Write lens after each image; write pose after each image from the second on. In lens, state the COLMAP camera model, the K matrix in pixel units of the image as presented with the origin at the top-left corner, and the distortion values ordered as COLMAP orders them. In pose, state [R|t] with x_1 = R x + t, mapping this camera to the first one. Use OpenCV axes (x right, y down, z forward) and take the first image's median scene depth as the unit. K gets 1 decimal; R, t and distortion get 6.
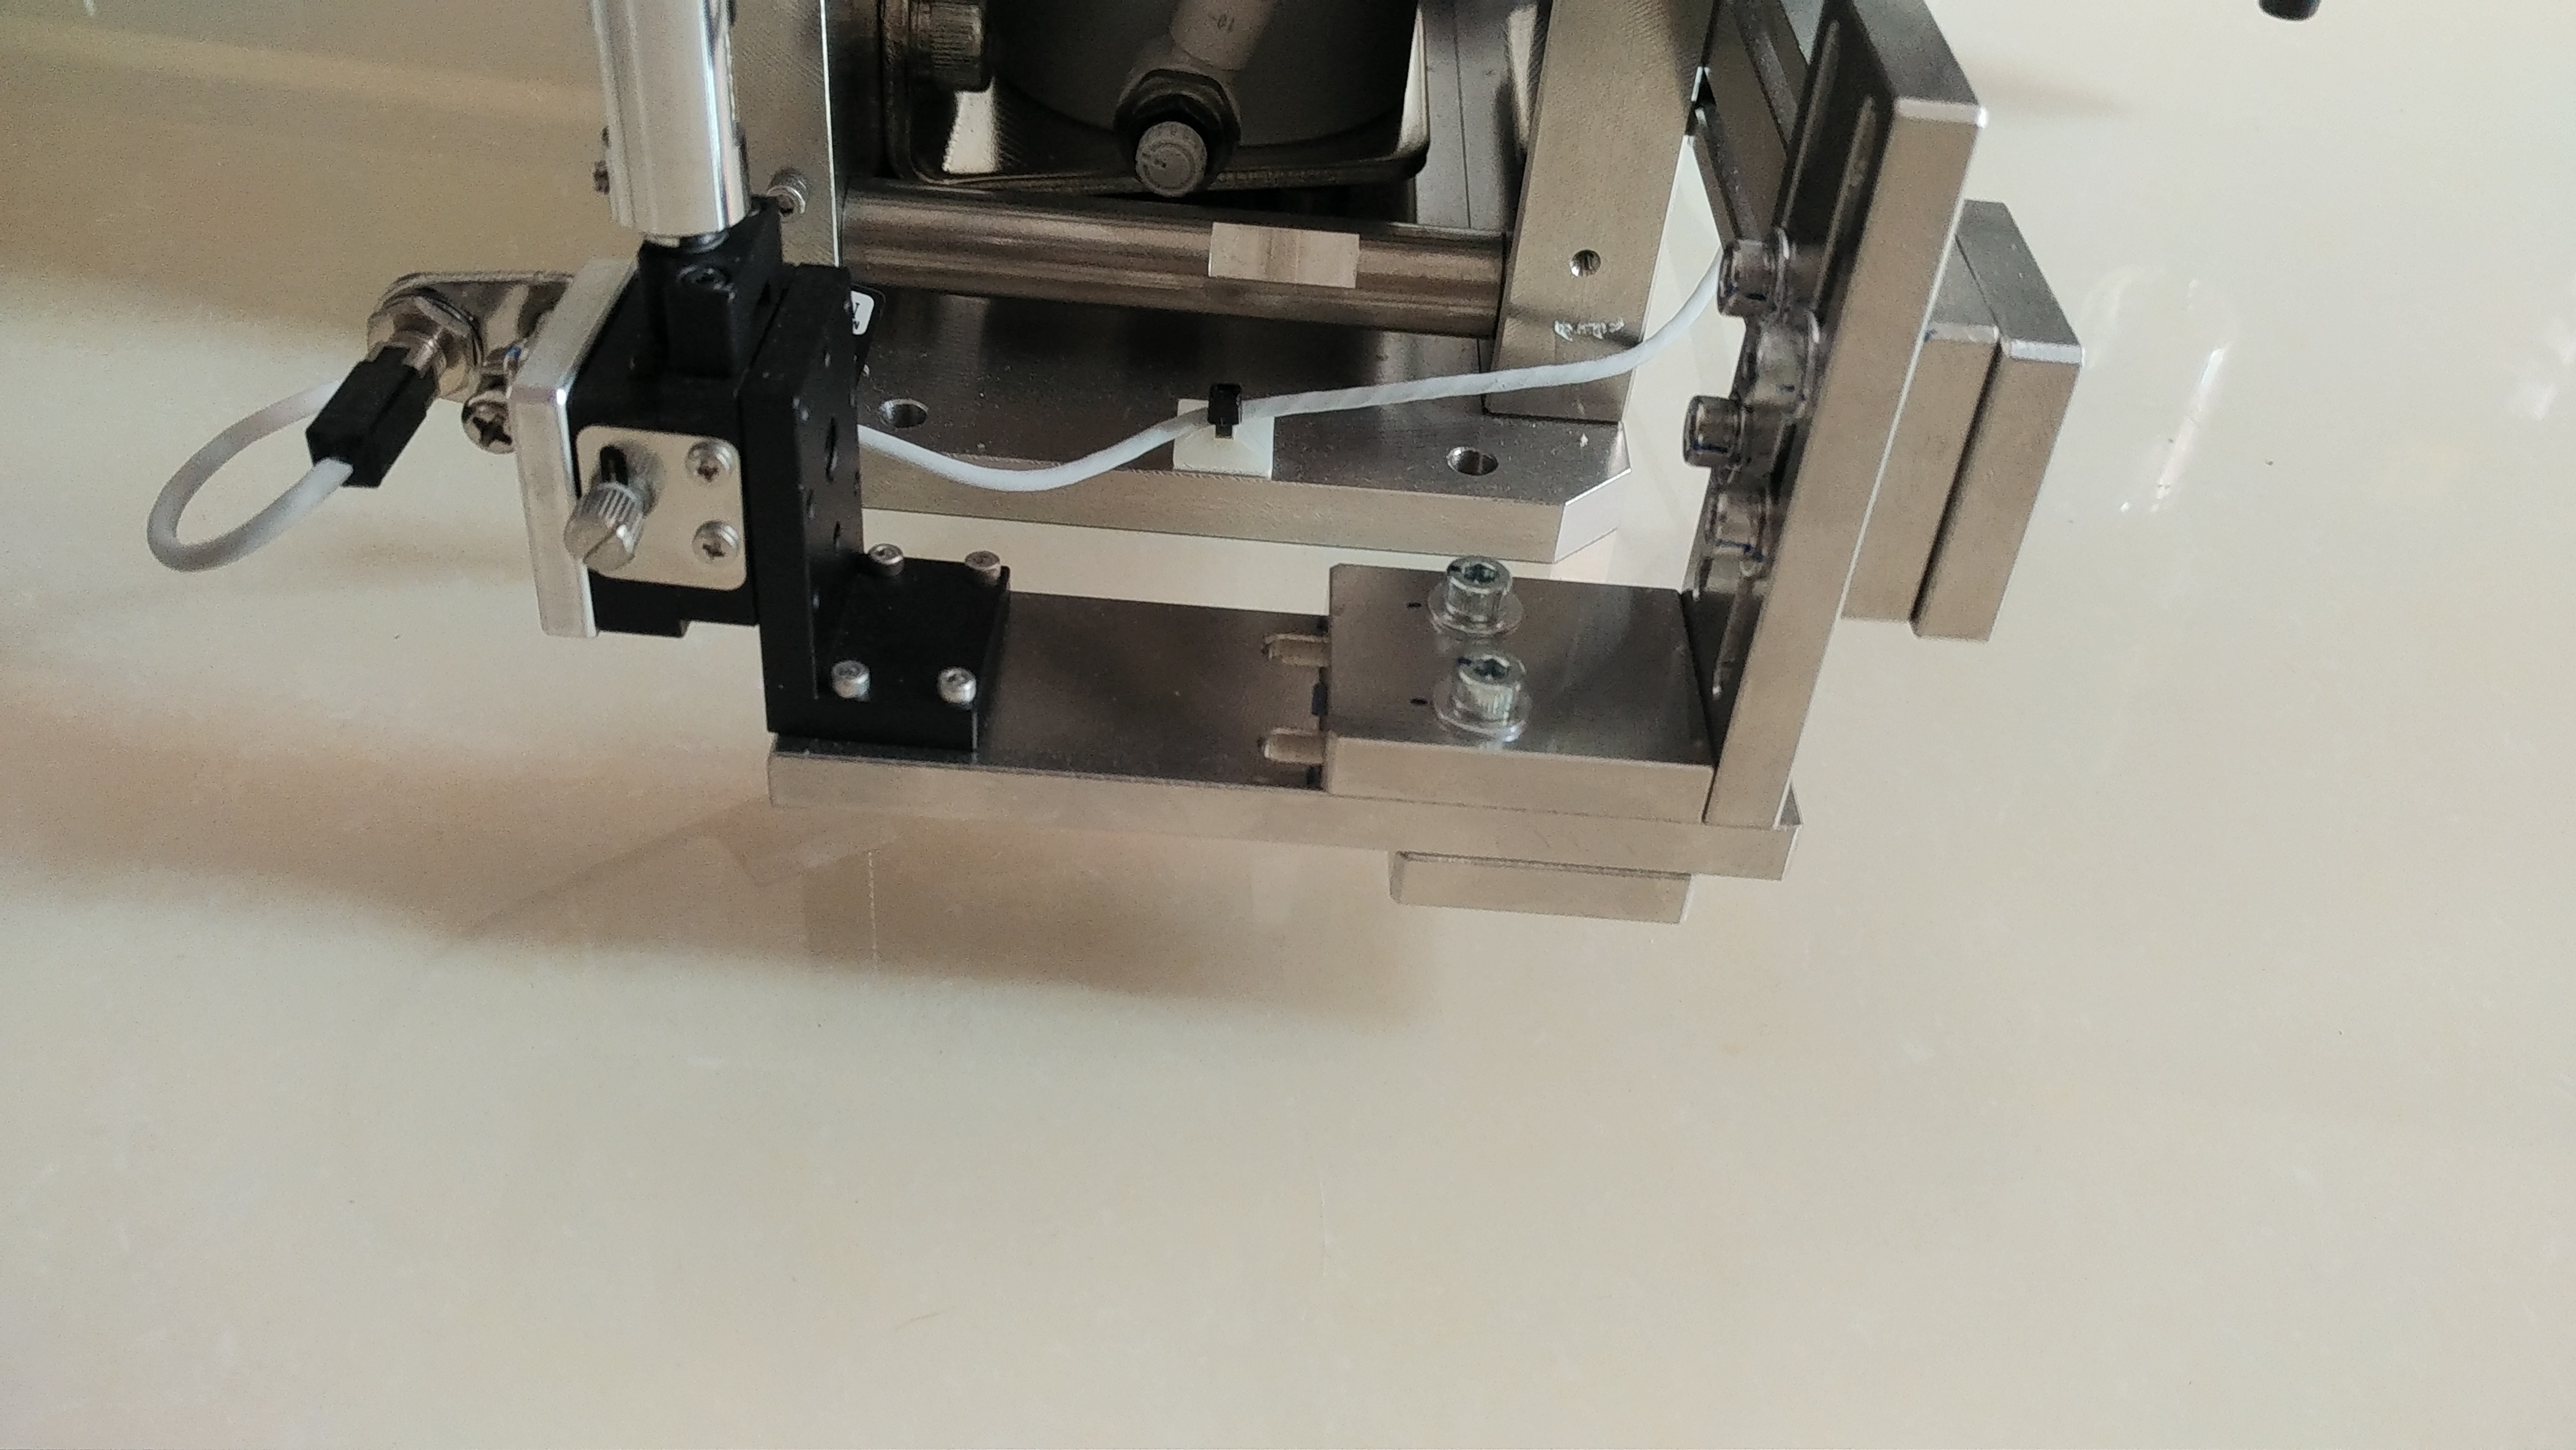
lens RADIAL K [[2276.1, 0, 1297.2], [0, 2276.1, 736.2], [0, 0, 1]] dist [0.070526, -0.228422]
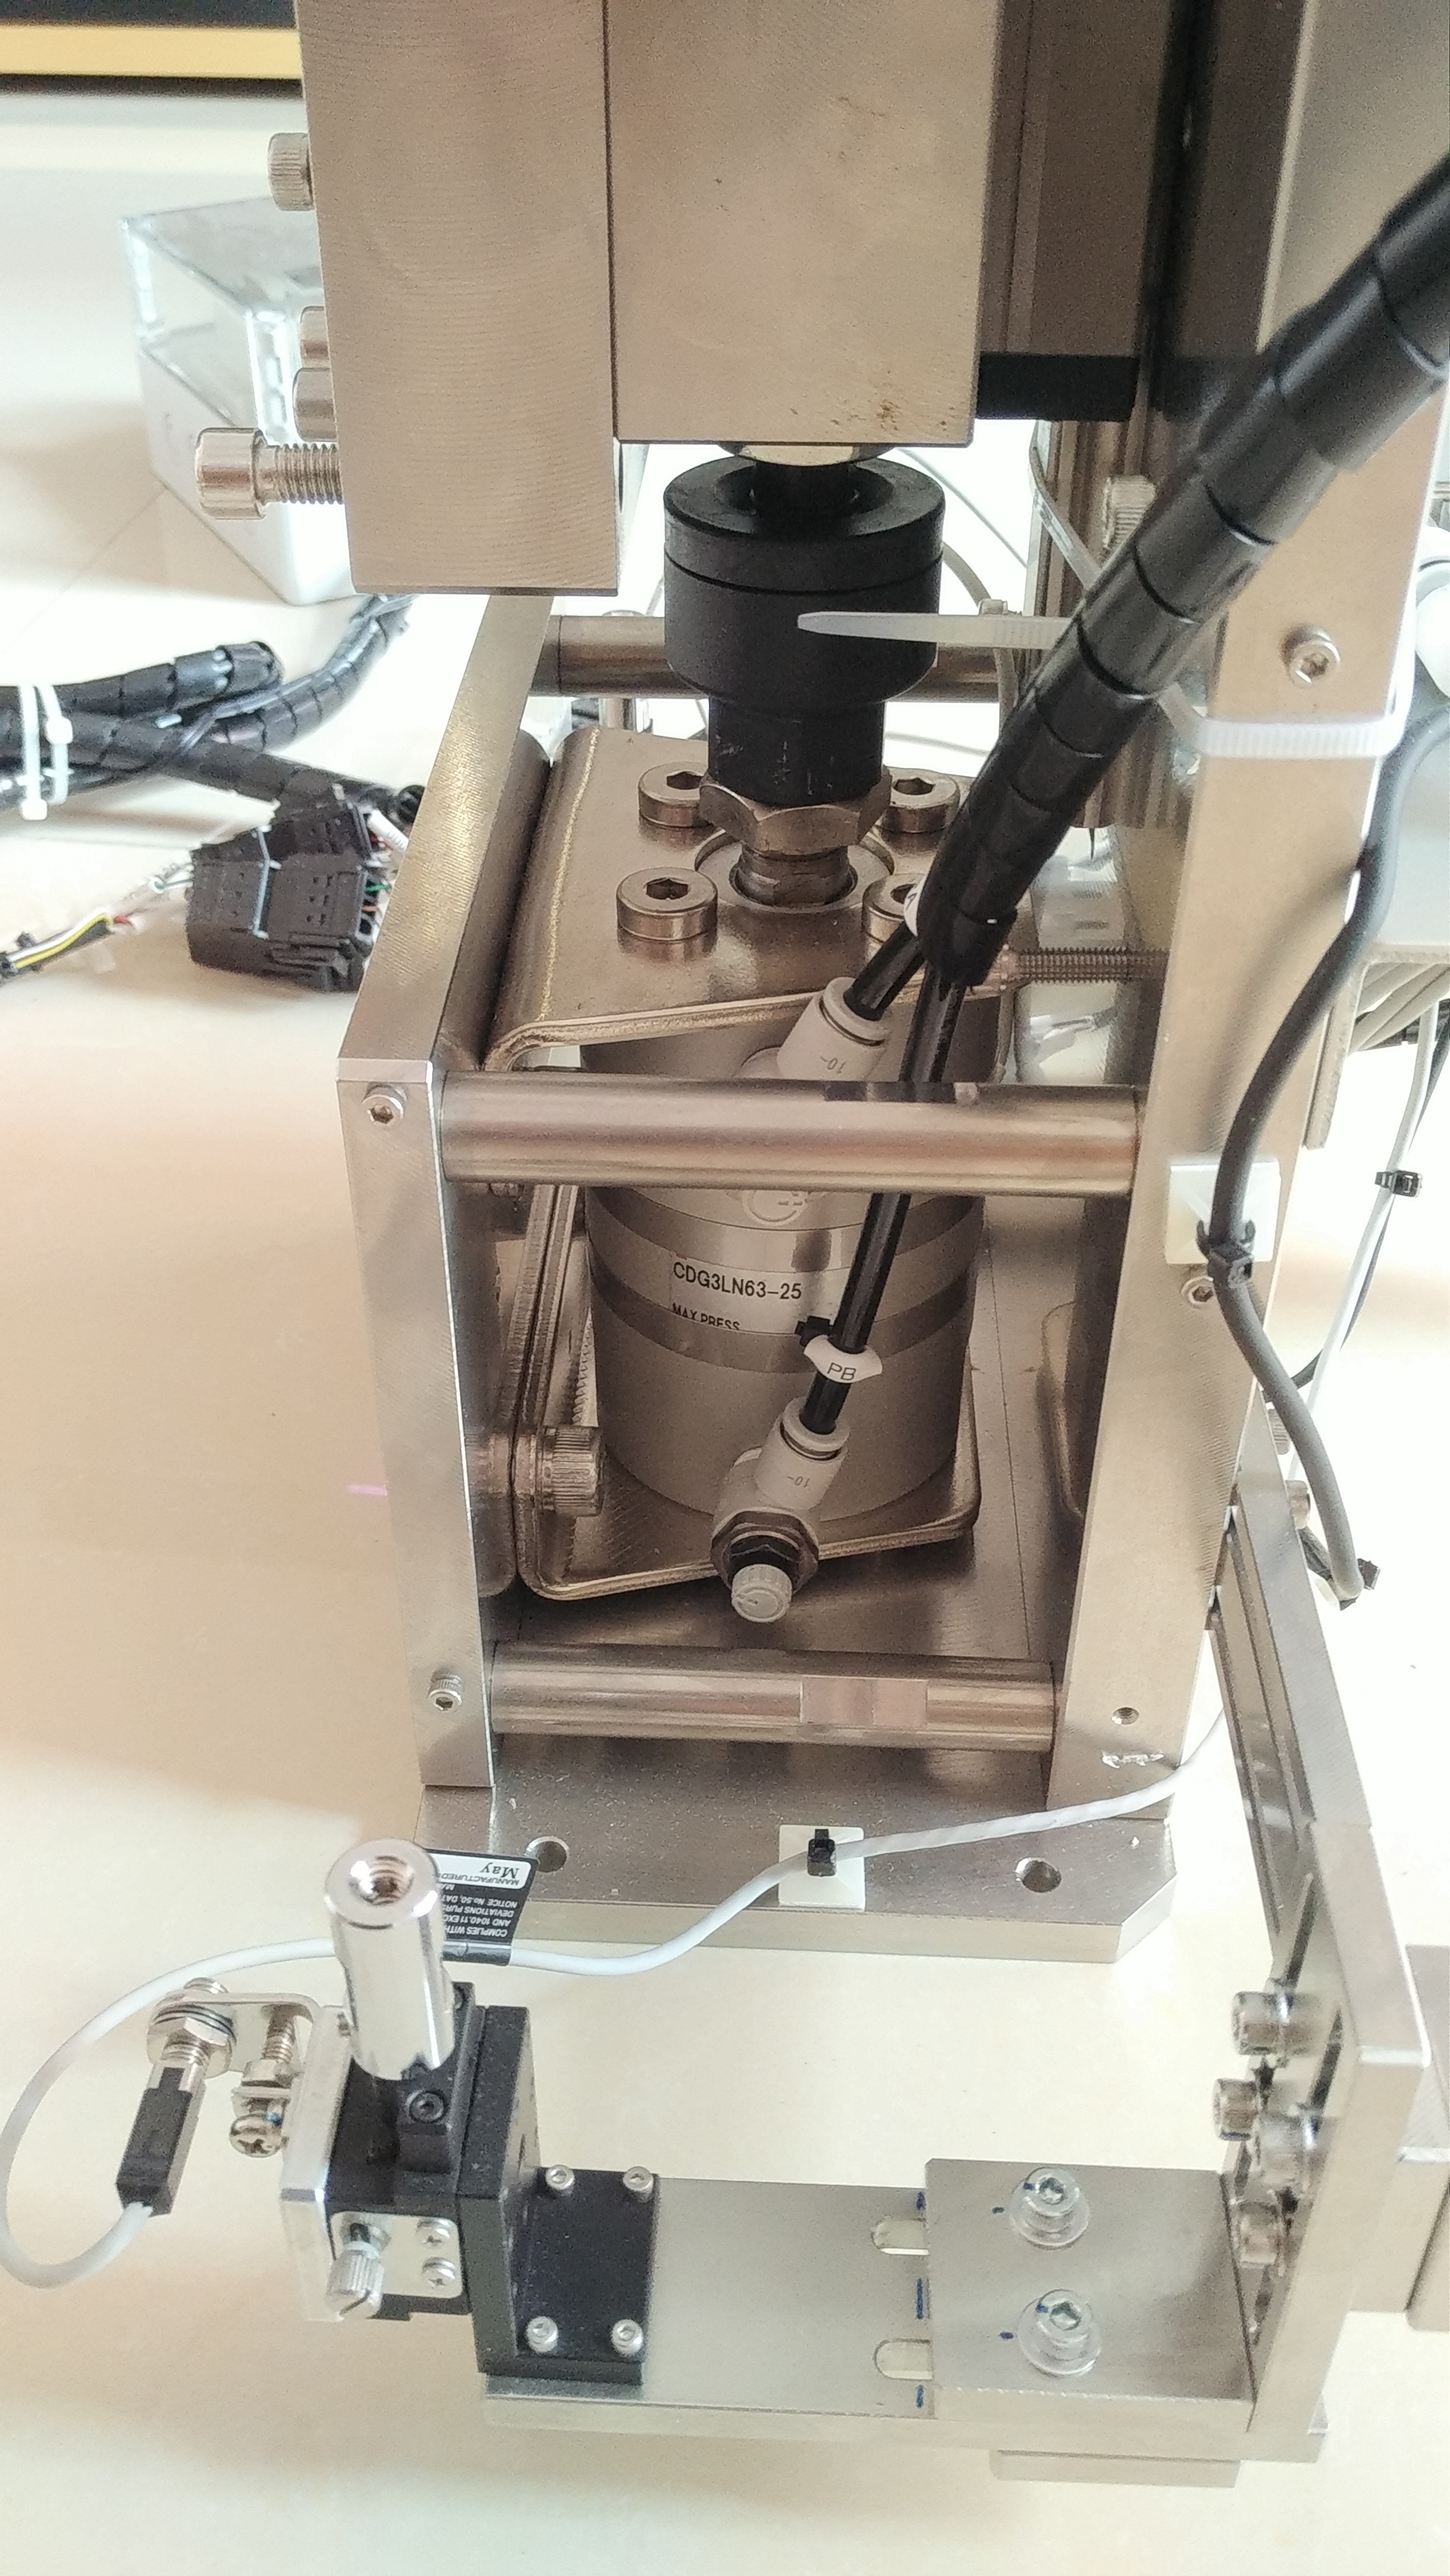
lens RADIAL K [[2276.1, 0, 725.0], [0, 2276.1, 1288.0], [0, 0, 1]] dist [0.070526, -0.228422]
pose [[0.996655, -0.052767, -0.062413, 0.008874], [0.049354, 0.997265, -0.055014, -0.492170], [0.065145, 0.051750, 0.996533, -0.244152]]
